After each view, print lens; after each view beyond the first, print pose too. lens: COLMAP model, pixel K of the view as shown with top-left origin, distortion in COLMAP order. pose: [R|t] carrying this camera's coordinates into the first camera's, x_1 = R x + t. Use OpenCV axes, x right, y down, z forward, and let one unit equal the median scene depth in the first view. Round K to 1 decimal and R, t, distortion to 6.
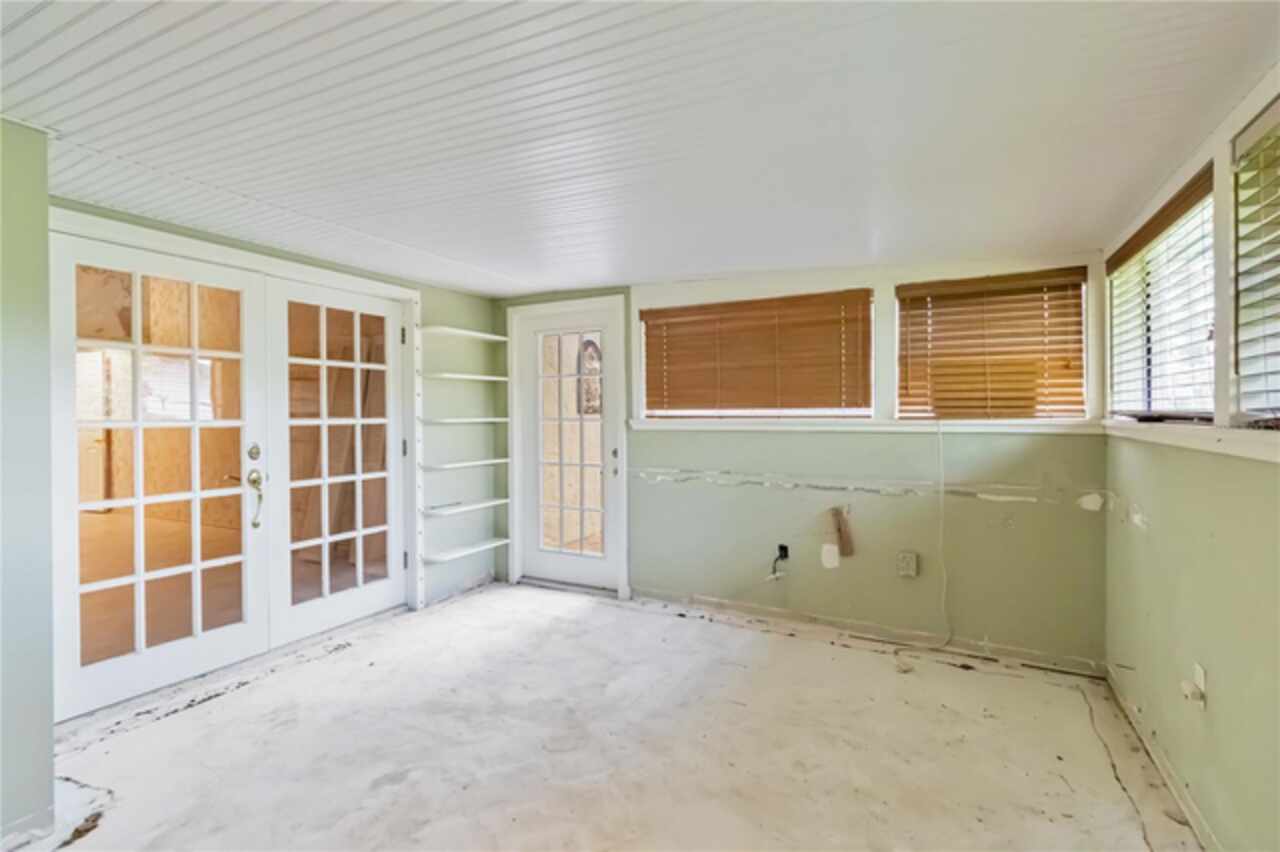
lens RADIAL K [[598.4, 0, 646.4], [0, 598.4, 419.2], [0, 0, 1]] dist [0.002153, 0.000668]
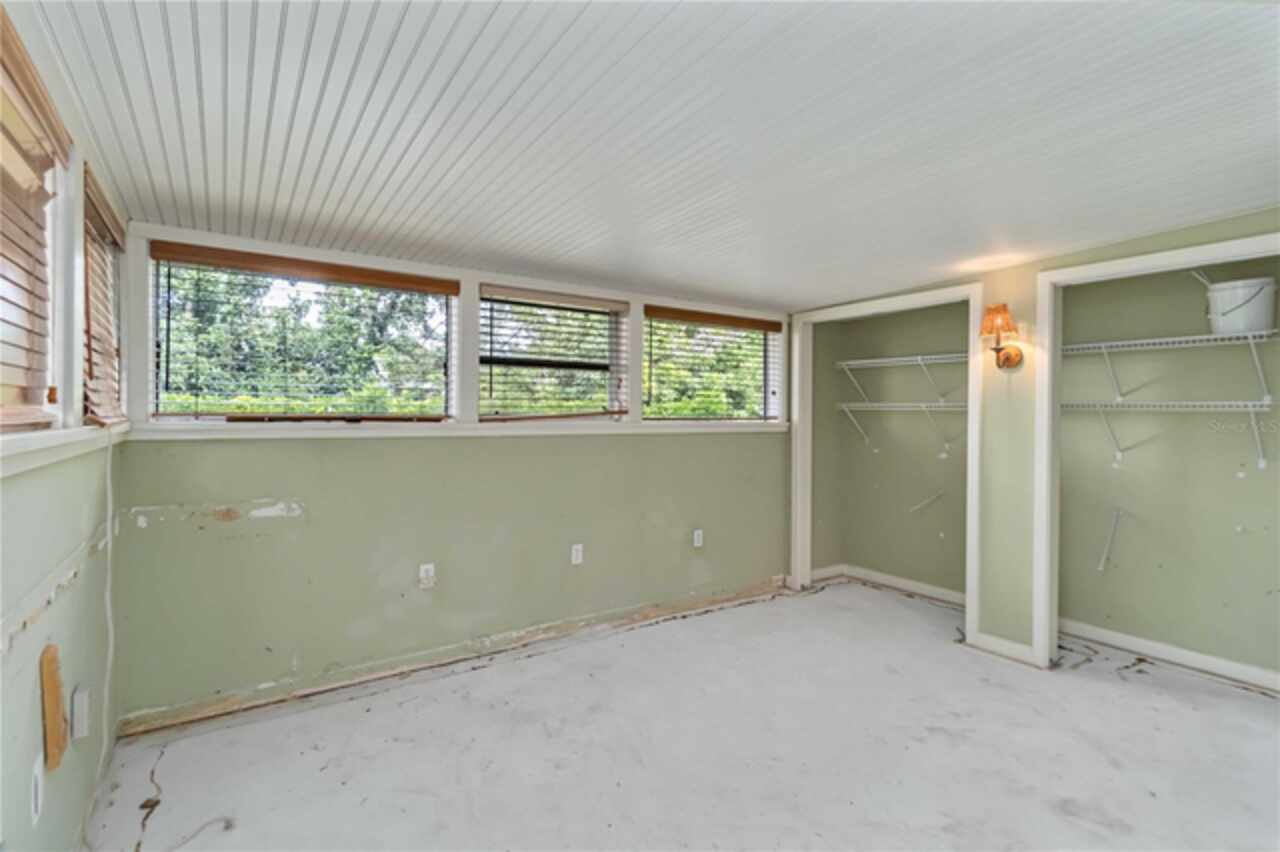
lens RADIAL K [[598.4, 0, 637.1], [0, 598.4, 416.8], [0, 0, 1]] dist [0.002153, 0.000668]
pose [[-0.880189, -0.006072, 0.474585, -0.216385], [0.000929, 0.999894, 0.014517, -0.016345], [-0.474623, 0.013218, -0.880090, 1.184980]]
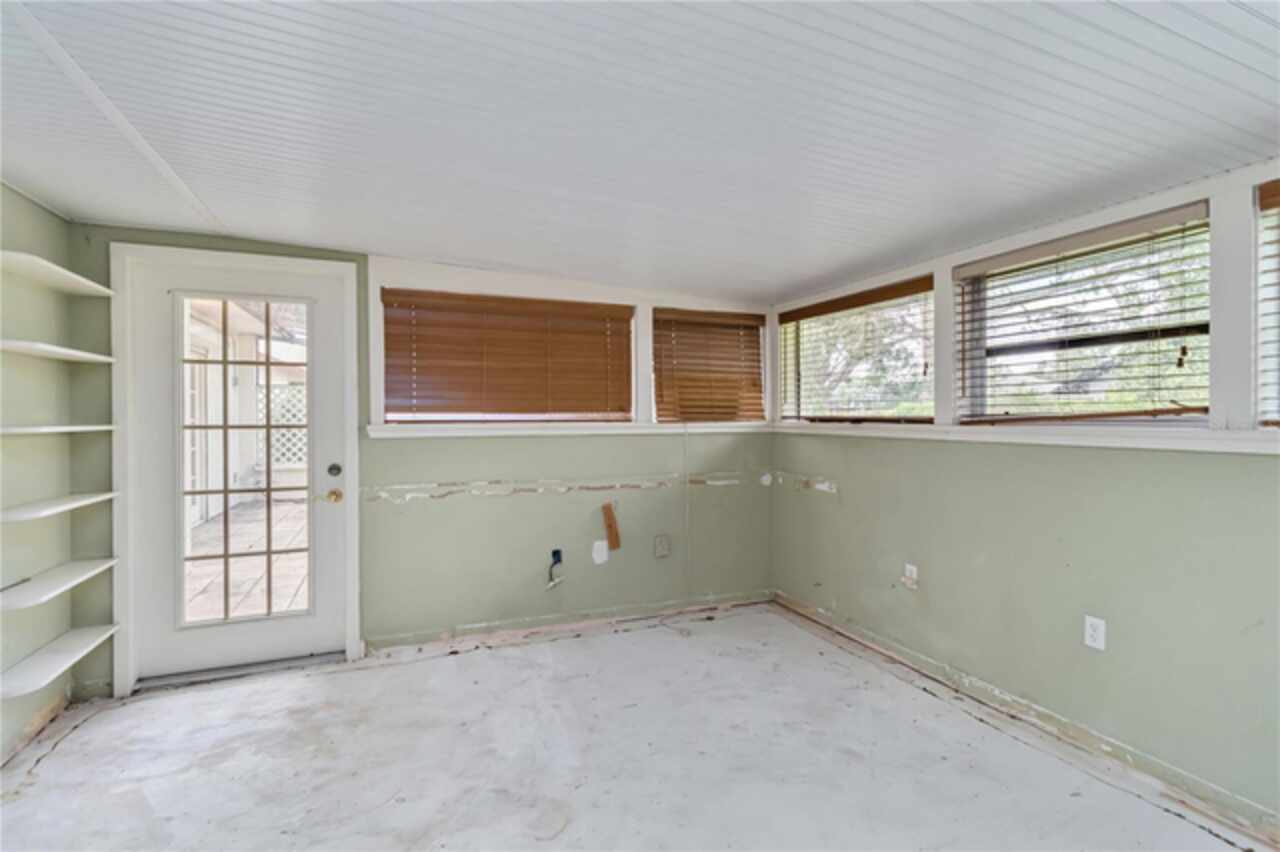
lens RADIAL K [[598.4, 0, 647.0], [0, 598.4, 422.1], [0, 0, 1]] dist [0.002153, 0.000668]
pose [[0.638406, -0.003265, 0.769693, -0.468931], [0.007221, 0.999972, -0.001748, 0.000541], [-0.769666, 0.006674, 0.638412, 0.262274]]
